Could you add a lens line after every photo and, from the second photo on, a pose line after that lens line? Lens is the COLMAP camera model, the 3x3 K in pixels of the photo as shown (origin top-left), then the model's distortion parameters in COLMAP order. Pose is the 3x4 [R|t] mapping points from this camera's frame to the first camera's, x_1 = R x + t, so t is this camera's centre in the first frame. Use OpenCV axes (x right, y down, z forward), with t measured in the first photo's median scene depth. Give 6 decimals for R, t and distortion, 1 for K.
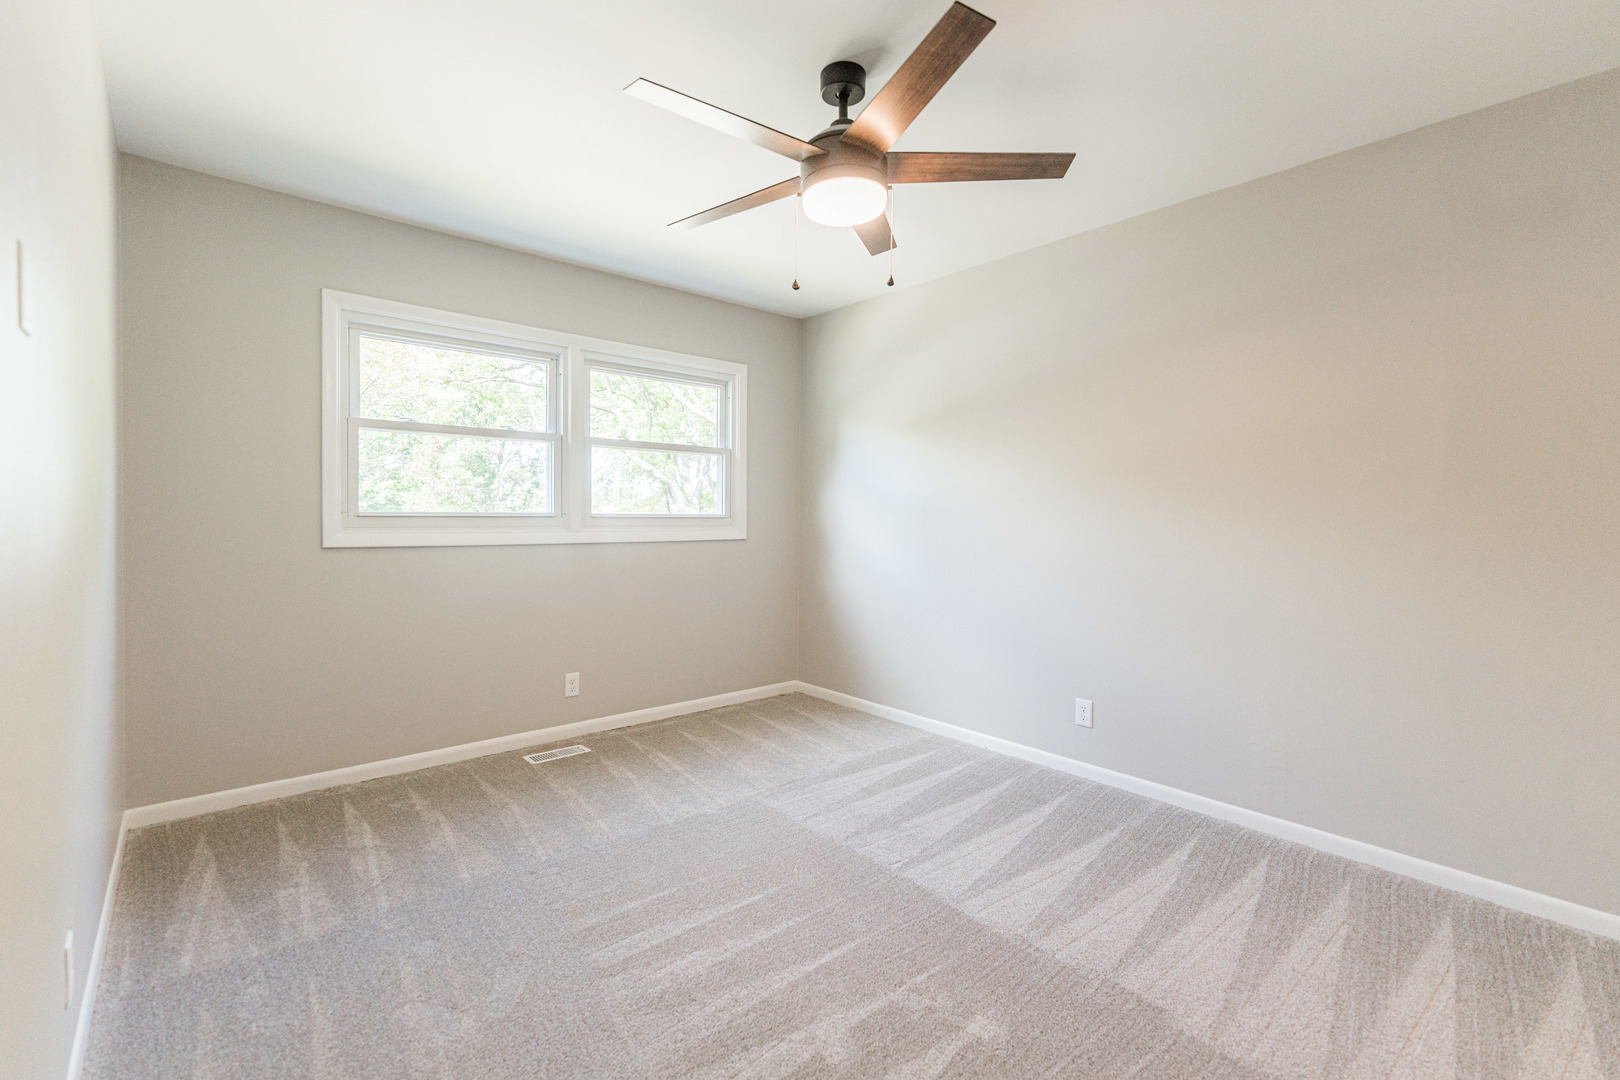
lens RADIAL K [[687.2, 0, 767.5], [0, 687.2, 515.1], [0, 0, 1]] dist [-0.000676, 0.000165]
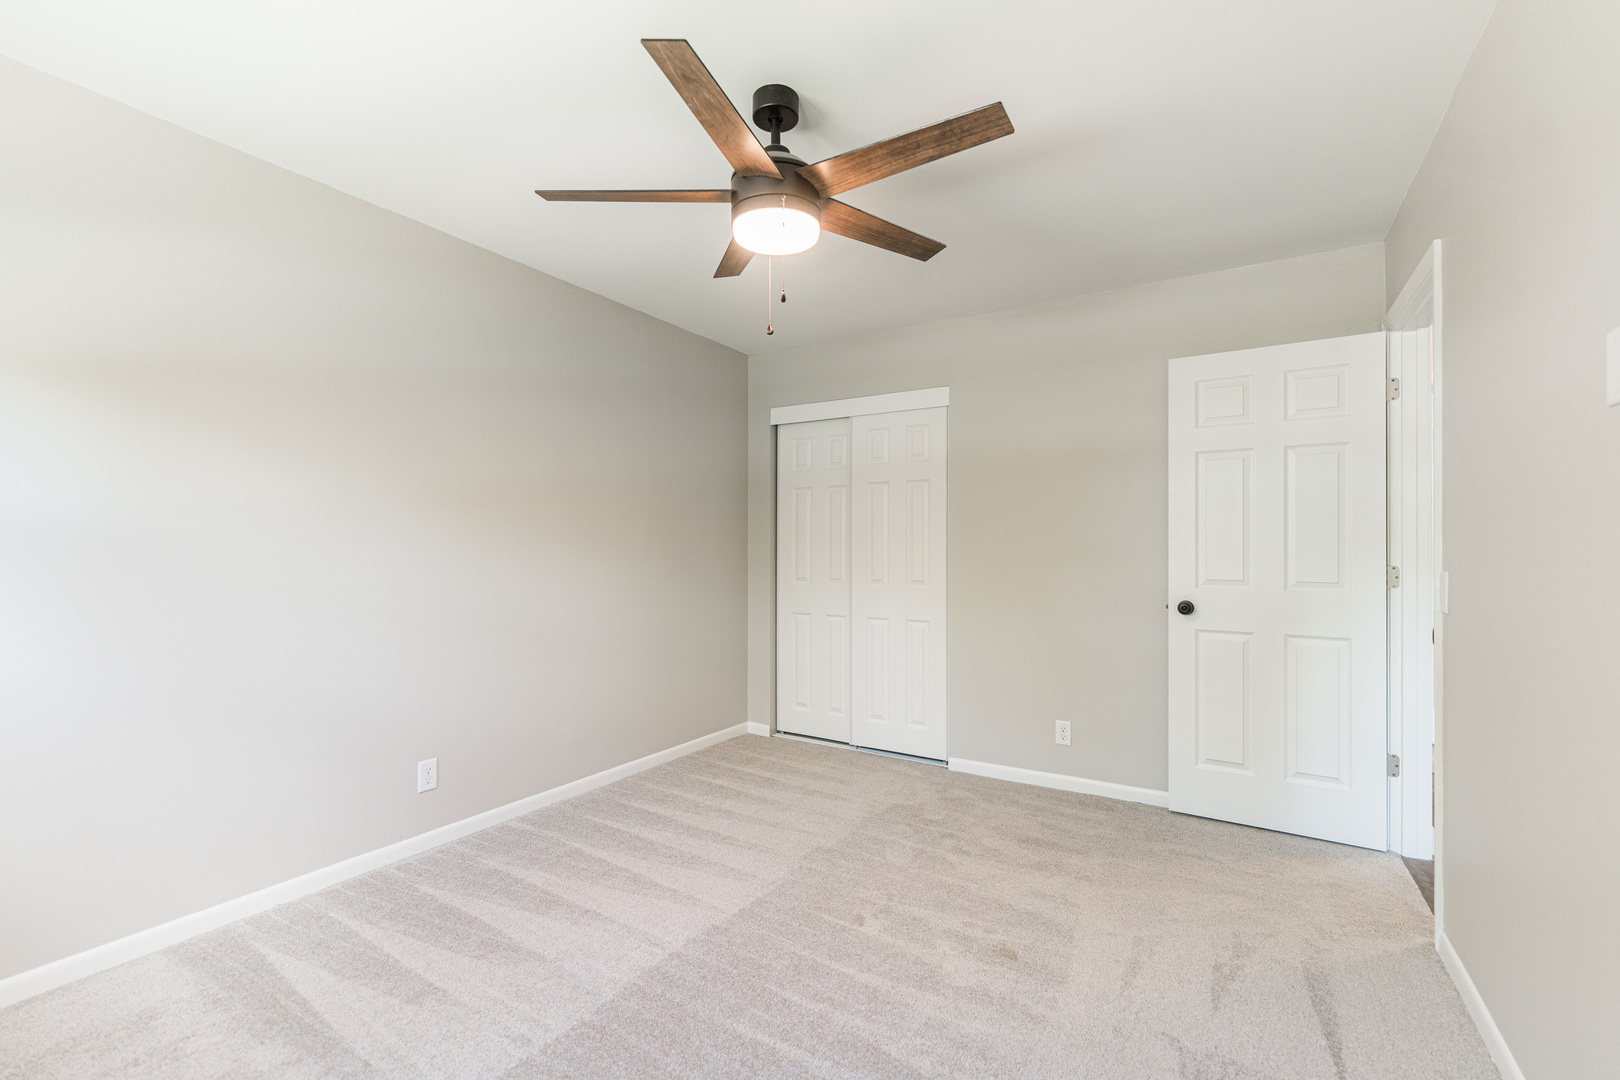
lens RADIAL K [[687.2, 0, 811.7], [0, 687.2, 541.4], [0, 0, 1]] dist [-0.000676, 0.000165]
pose [[-0.324188, 0.005621, 0.945976, -0.584089], [-0.001607, 0.999978, -0.006493, -0.008022], [-0.945991, -0.003625, -0.324172, 0.900434]]
